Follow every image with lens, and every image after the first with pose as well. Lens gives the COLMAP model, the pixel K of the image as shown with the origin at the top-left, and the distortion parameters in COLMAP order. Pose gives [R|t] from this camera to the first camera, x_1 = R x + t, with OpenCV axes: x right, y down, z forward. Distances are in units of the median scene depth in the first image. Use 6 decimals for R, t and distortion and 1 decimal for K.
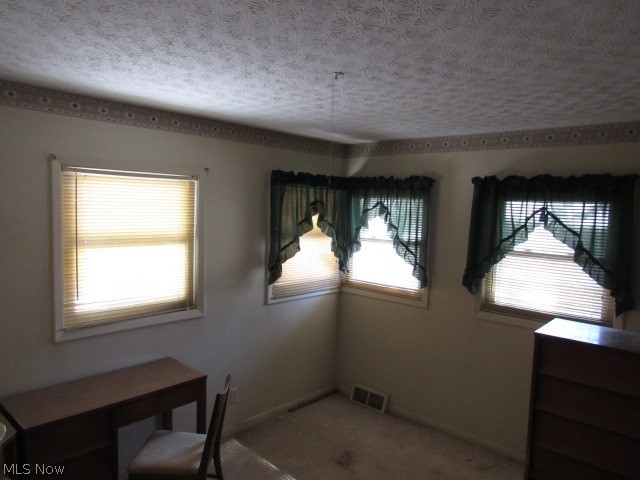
lens RADIAL K [[457.7, 0, 319.2], [0, 457.7, 241.0], [0, 0, 1]] dist [-0.022211, 0.009424]
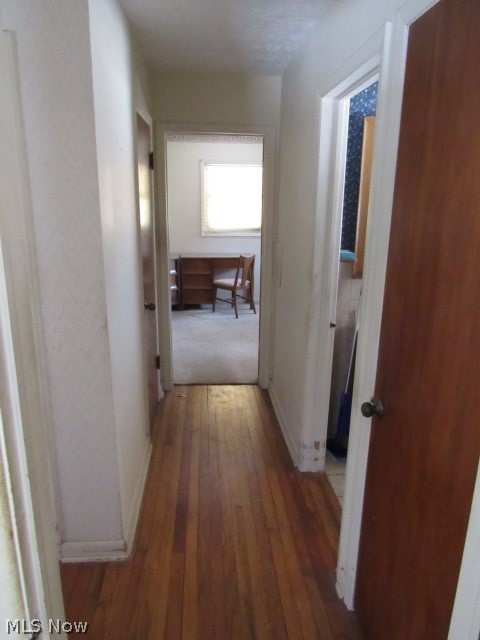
lens RADIAL K [[457.7, 0, 242.1], [0, 457.7, 319.0], [0, 0, 1]] dist [-0.022211, 0.009424]
pose [[0.726427, 0.145312, -0.671705, 1.208449], [-0.034788, 0.983913, 0.175231, 0.196597], [0.686362, -0.103925, 0.719796, -0.652910]]
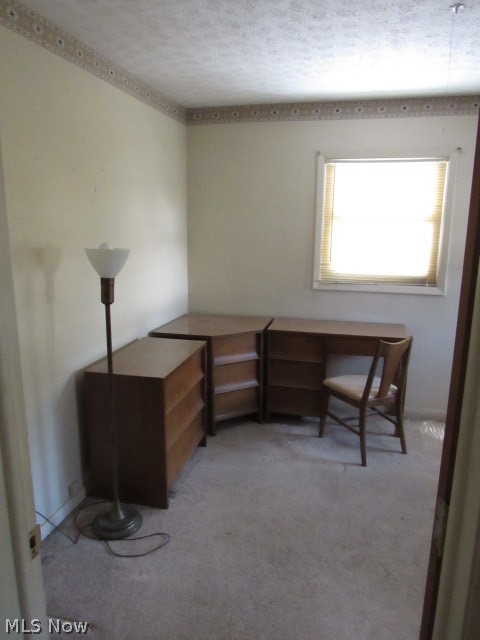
lens RADIAL K [[457.7, 0, 244.8], [0, 457.7, 317.0], [0, 0, 1]] dist [-0.022211, 0.009424]
pose [[0.476975, 0.153789, -0.865357, 0.495143], [-0.063414, 0.988028, 0.140637, 0.107371], [0.876626, -0.012204, 0.481017, 0.111177]]
